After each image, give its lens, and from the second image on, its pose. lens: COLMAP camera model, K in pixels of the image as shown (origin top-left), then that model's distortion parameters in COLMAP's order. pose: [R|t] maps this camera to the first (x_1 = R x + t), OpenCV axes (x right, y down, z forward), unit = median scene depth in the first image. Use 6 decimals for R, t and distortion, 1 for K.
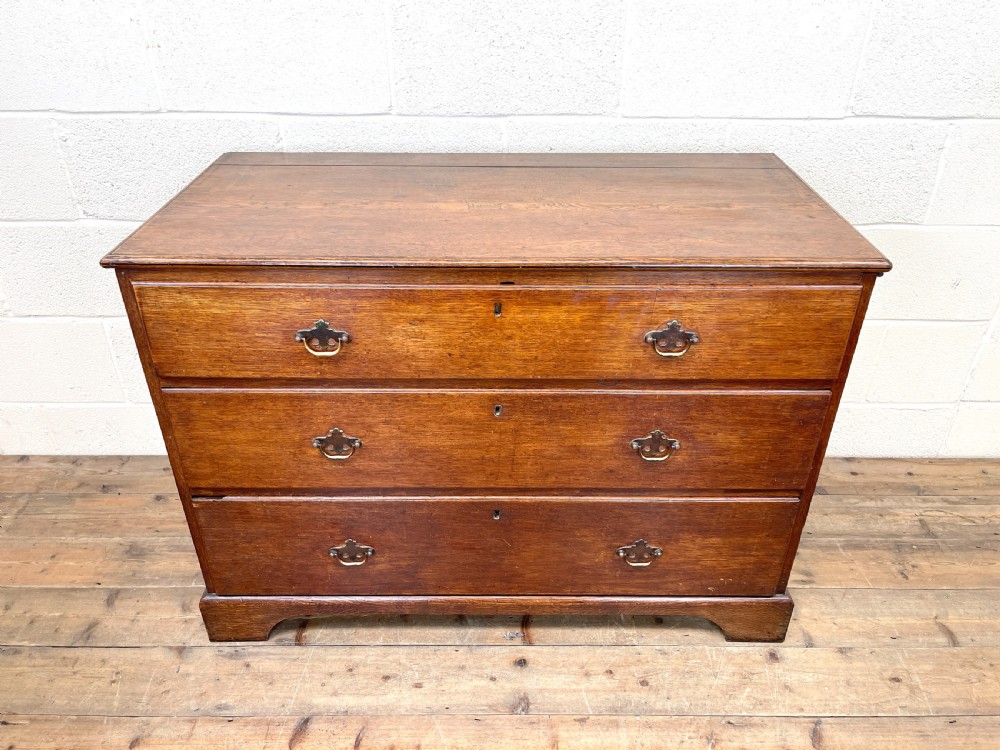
lens RADIAL K [[756.8, 0, 504.5], [0, 756.8, 379.7], [0, 0, 1]] dist [0.071609, -0.103078]
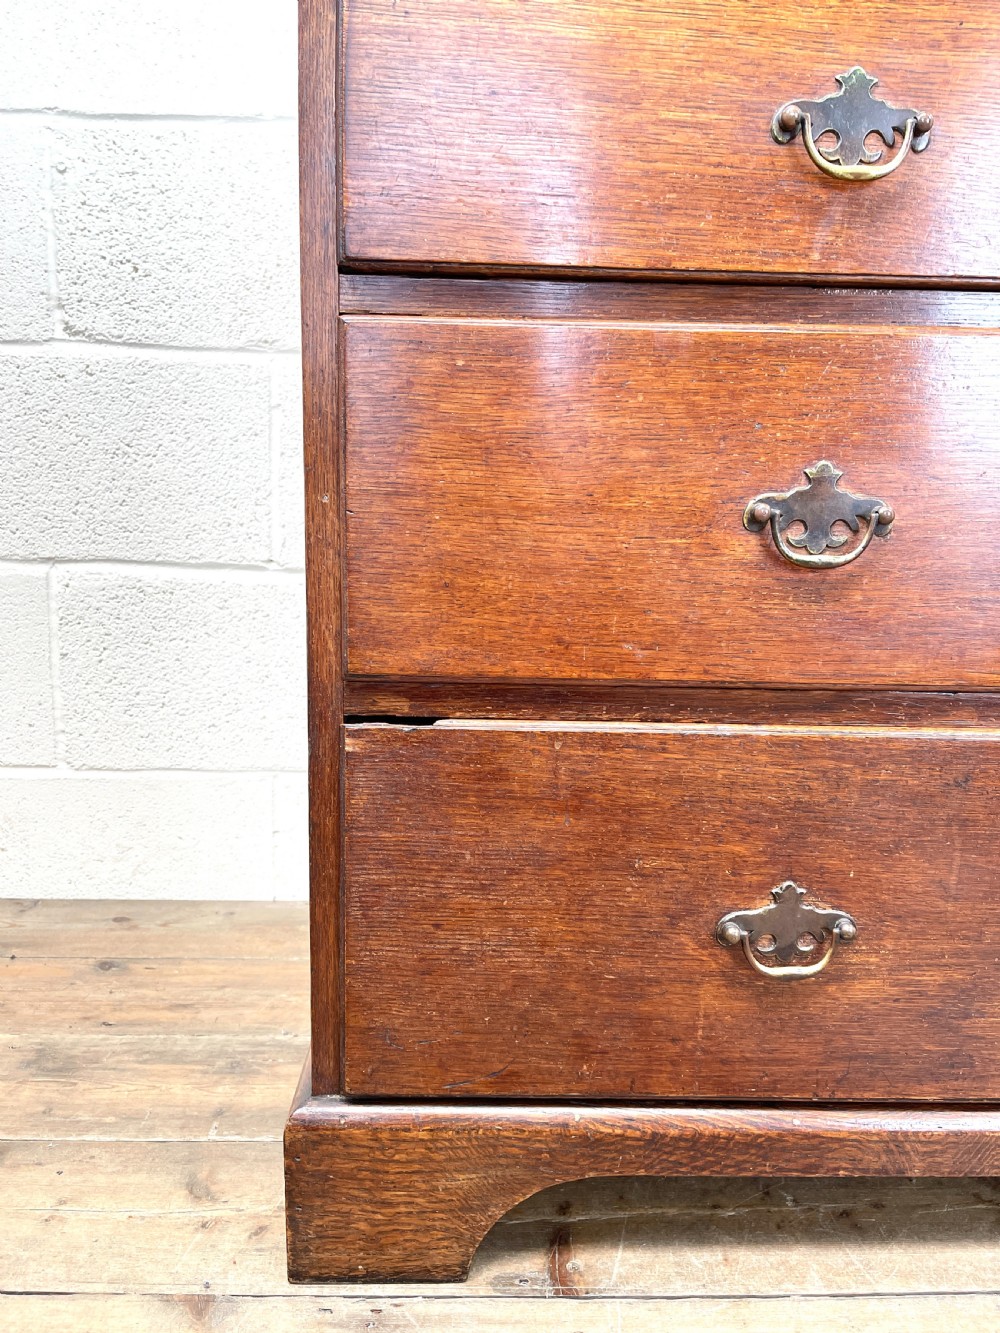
lens RADIAL K [[1008.8, 0, 499.4], [0, 1008.8, 677.6], [0, 0, 1]] dist [0.071609, -0.103078]
pose [[0.999598, 0.013164, 0.025118, -0.331225], [-0.002947, 0.929151, -0.369689, 0.282494], [-0.028205, 0.369466, 0.928816, 0.543514]]
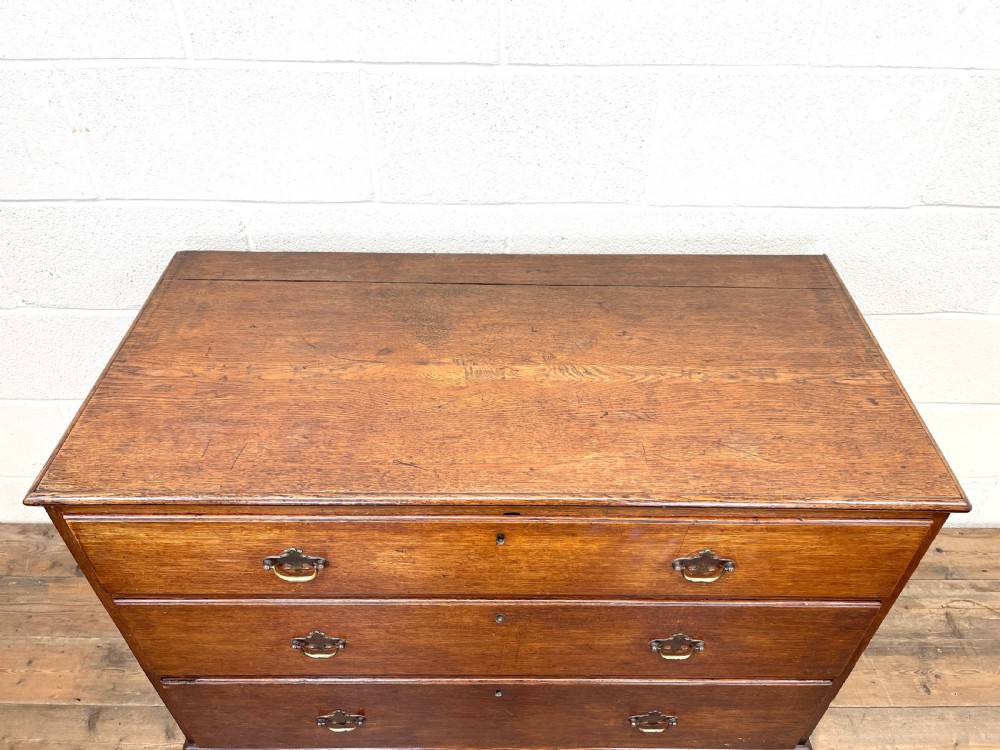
lens RADIAL K [[756.8, 0, 507.3], [0, 756.8, 381.3], [0, 0, 1]] dist [0.071609, -0.103078]
pose [[0.999988, 0.003950, 0.002878, -0.003320], [-0.004380, 0.985626, 0.168884, -0.328051], [-0.002169, -0.168894, 0.985632, 0.153469]]
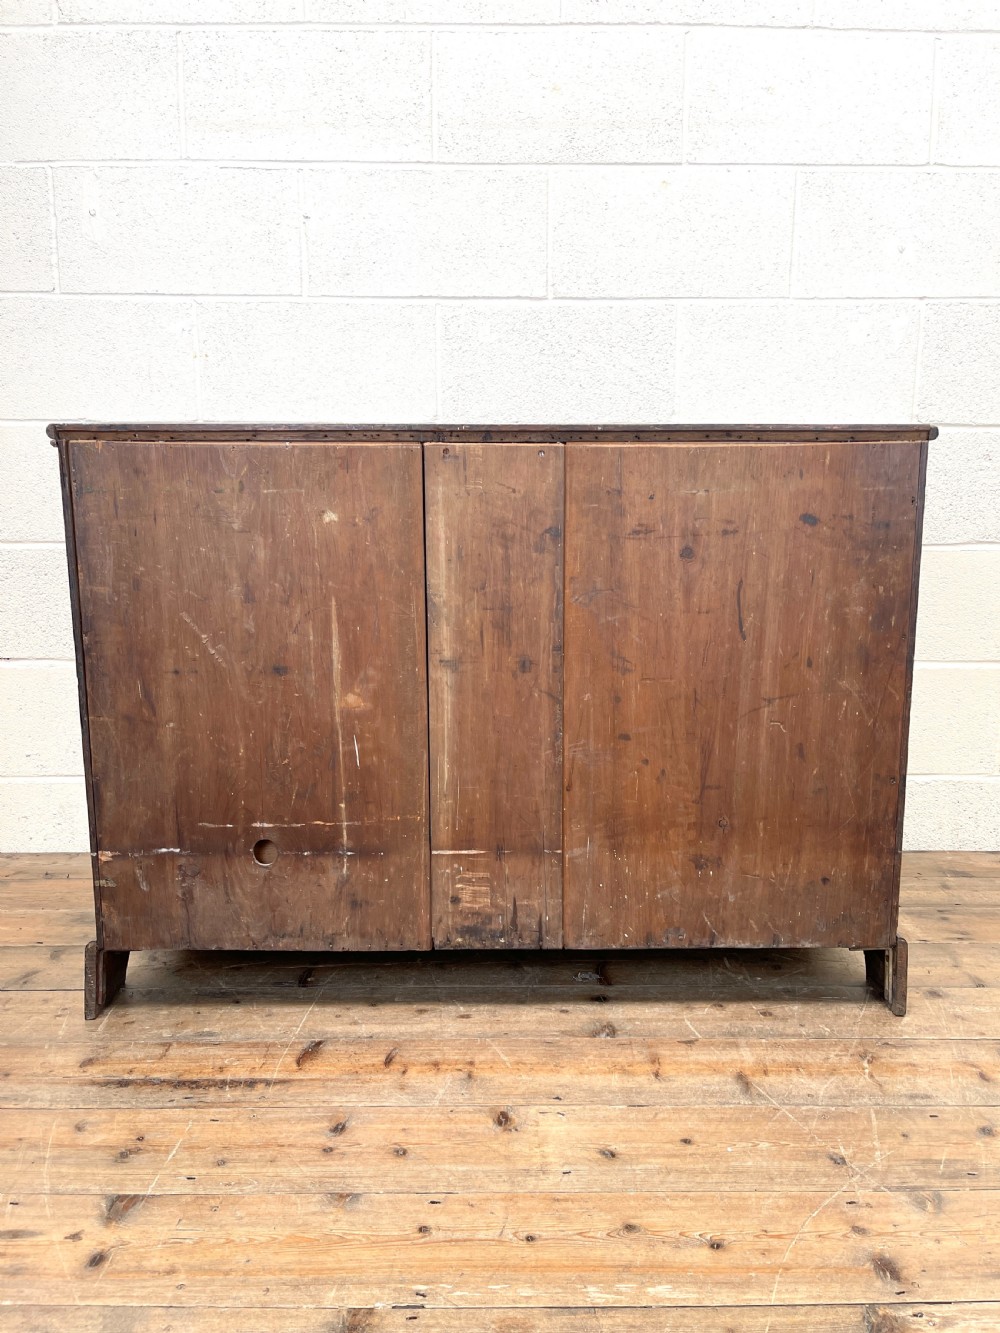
lens RADIAL K [[1008.8, 0, 503.3], [0, 1008.8, 670.6], [0, 0, 1]] dist [0.071609, -0.103078]
pose [[0.999979, -0.006502, 0.000521, -0.074502], [0.006179, 0.918597, -0.395146, 0.487233], [0.002090, 0.395141, 0.918618, -0.051455]]
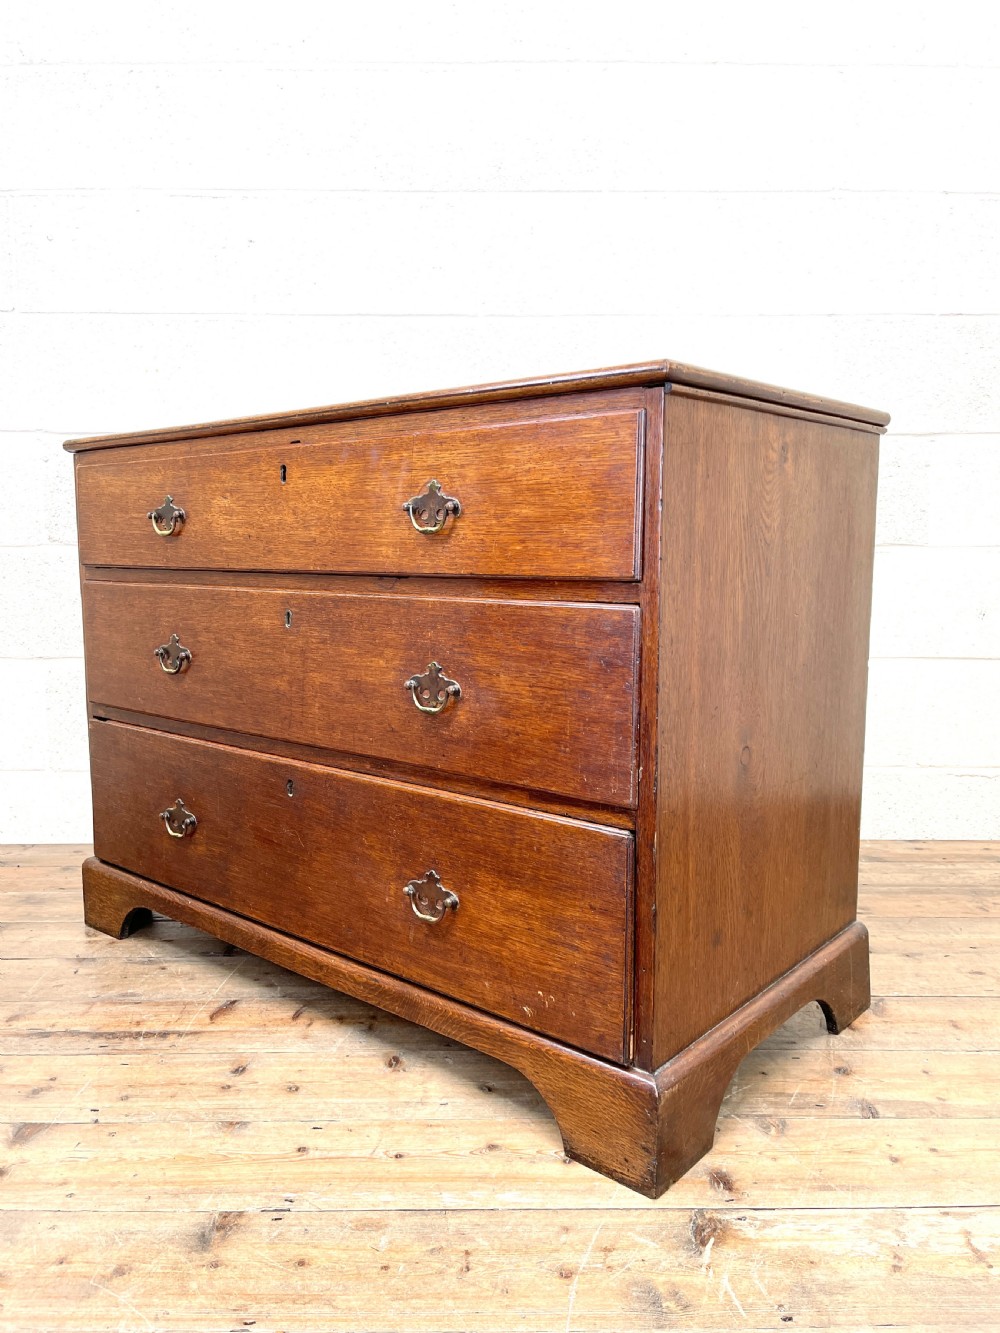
lens RADIAL K [[1008.8, 0, 503.5], [0, 1008.8, 669.2], [0, 0, 1]] dist [0.071609, -0.103078]
pose [[0.758101, 0.073321, -0.648003, 0.743066], [-0.343878, 0.889232, -0.301687, 0.287500], [0.554104, 0.451543, 0.699341, 0.351183]]
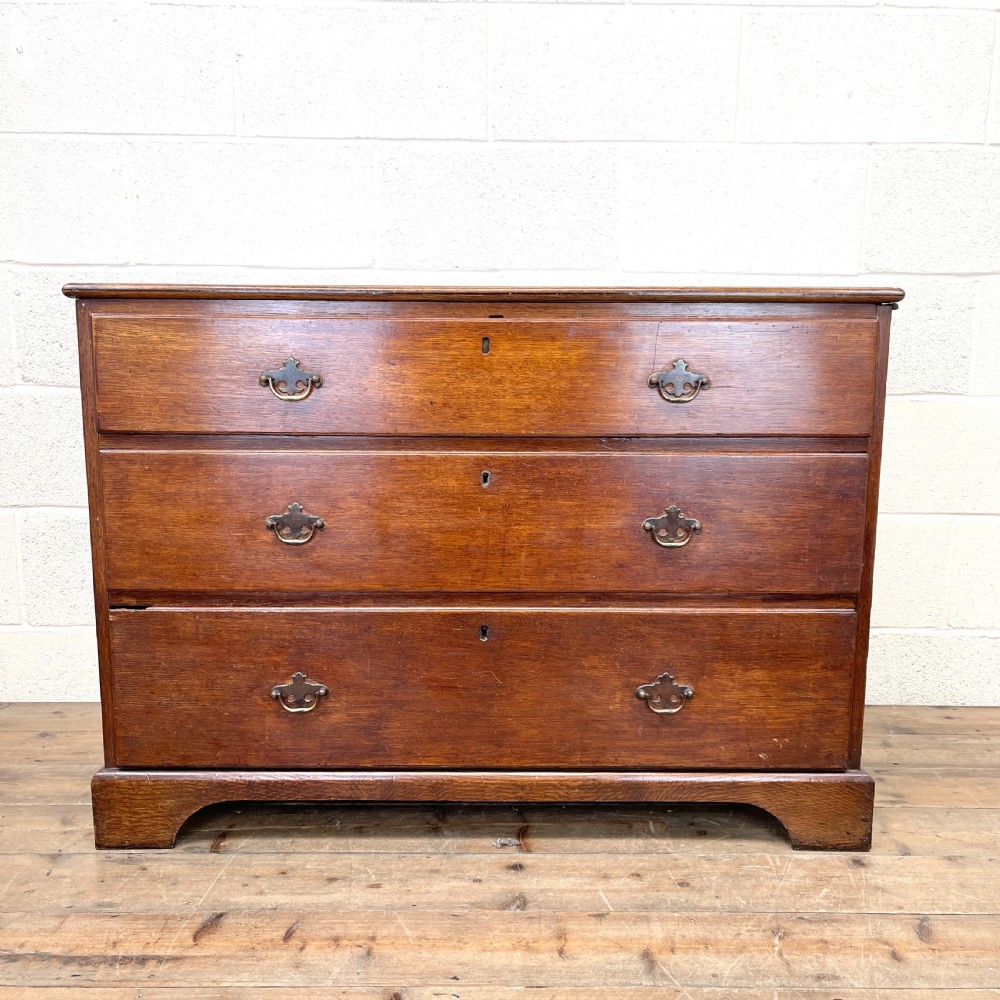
lens RADIAL K [[1012.8, 0, 505.1], [0, 1012.8, 507.1], [0, 0, 1]] dist [0.028260, 0.000000]
pose [[0.999996, -0.000235, 0.002695, 0.008943], [0.001251, 0.923567, -0.383434, 0.442842], [-0.002399, 0.383436, 0.923564, -0.041088]]
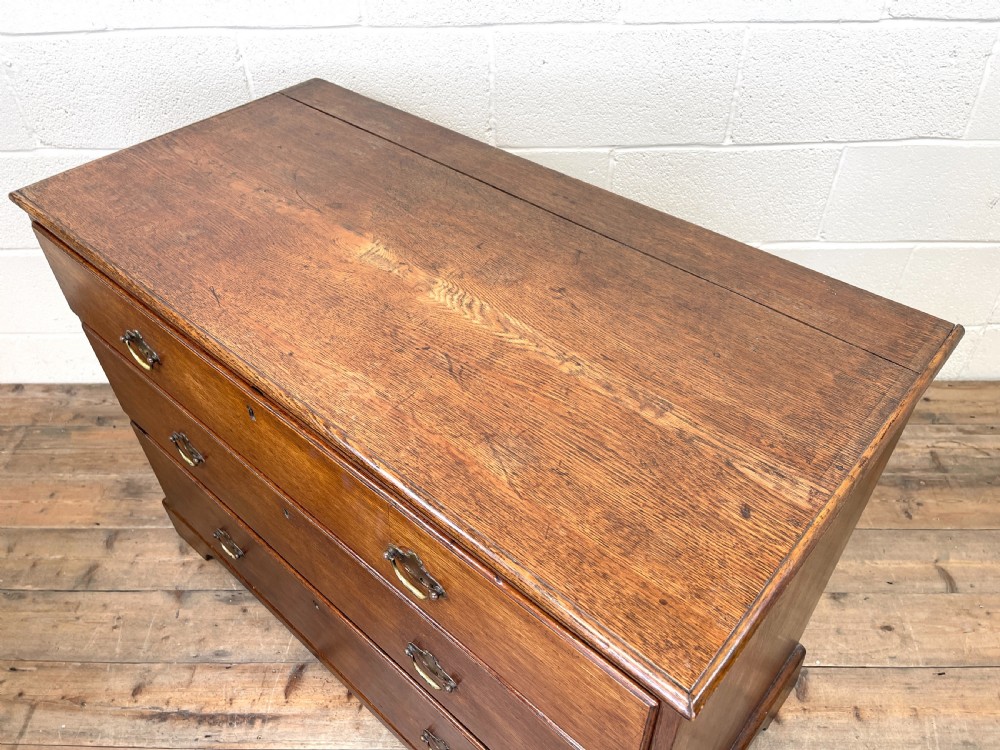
lens RADIAL K [[756.8, 0, 508.8], [0, 756.8, 373.5], [0, 0, 1]] dist [0.071609, -0.103078]
pose [[0.999511, -0.005781, -0.030741, 0.051624], [0.011251, 0.983443, 0.180869, -0.122265], [0.029186, -0.181127, 0.983027, 0.067152]]
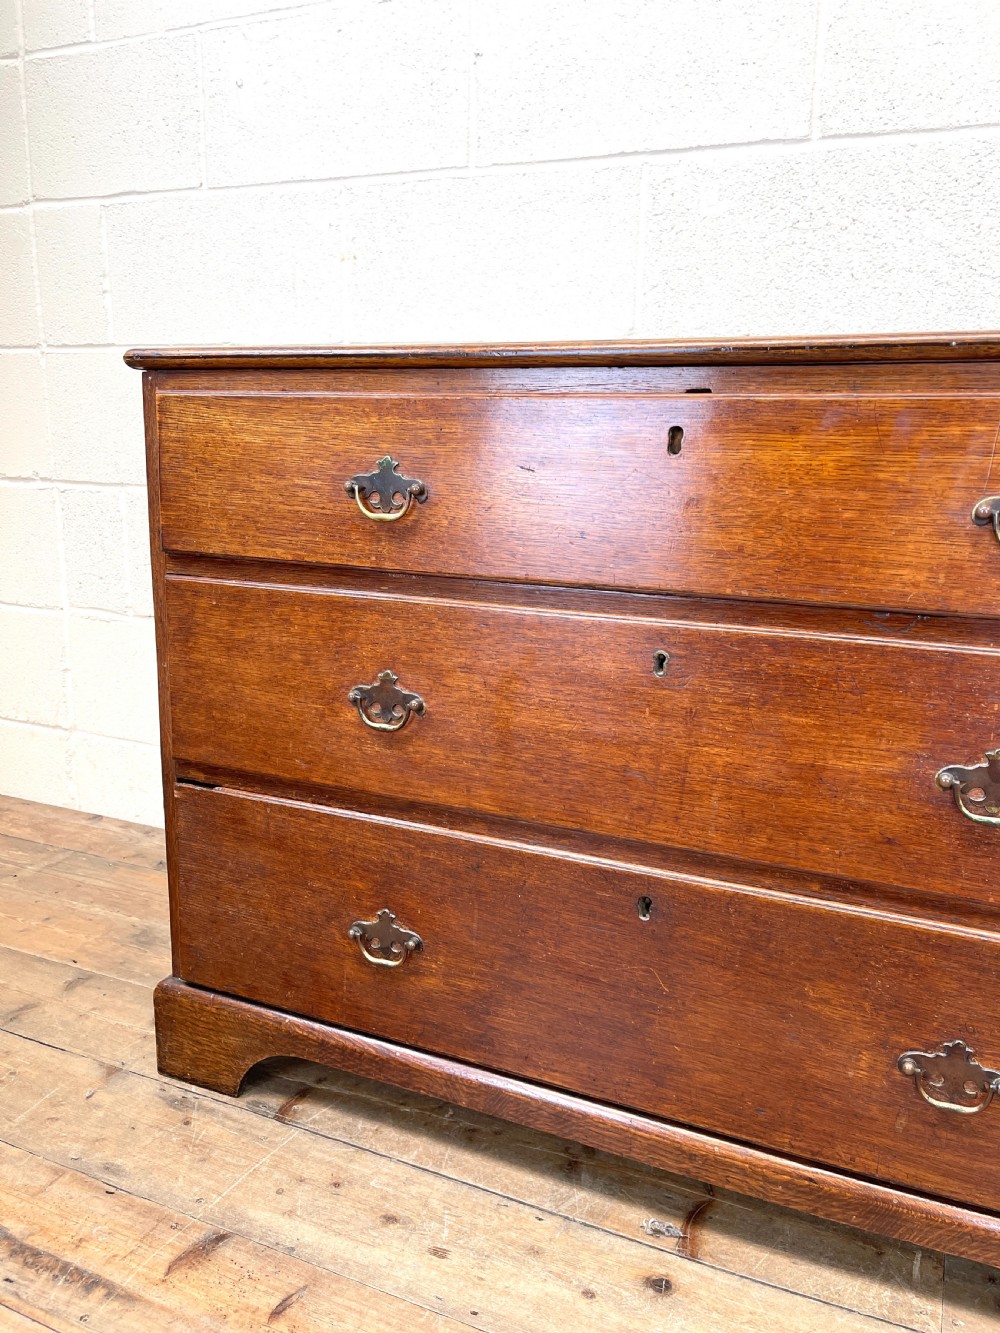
lens RADIAL K [[1008.8, 0, 501.0], [0, 1008.8, 676.5], [0, 0, 1]] dist [0.071609, -0.103078]
pose [[0.914724, 0.105273, -0.390126, 0.141541], [-0.230465, 0.928957, -0.289697, 0.239659], [0.331913, 0.354903, 0.874001, 0.309735]]
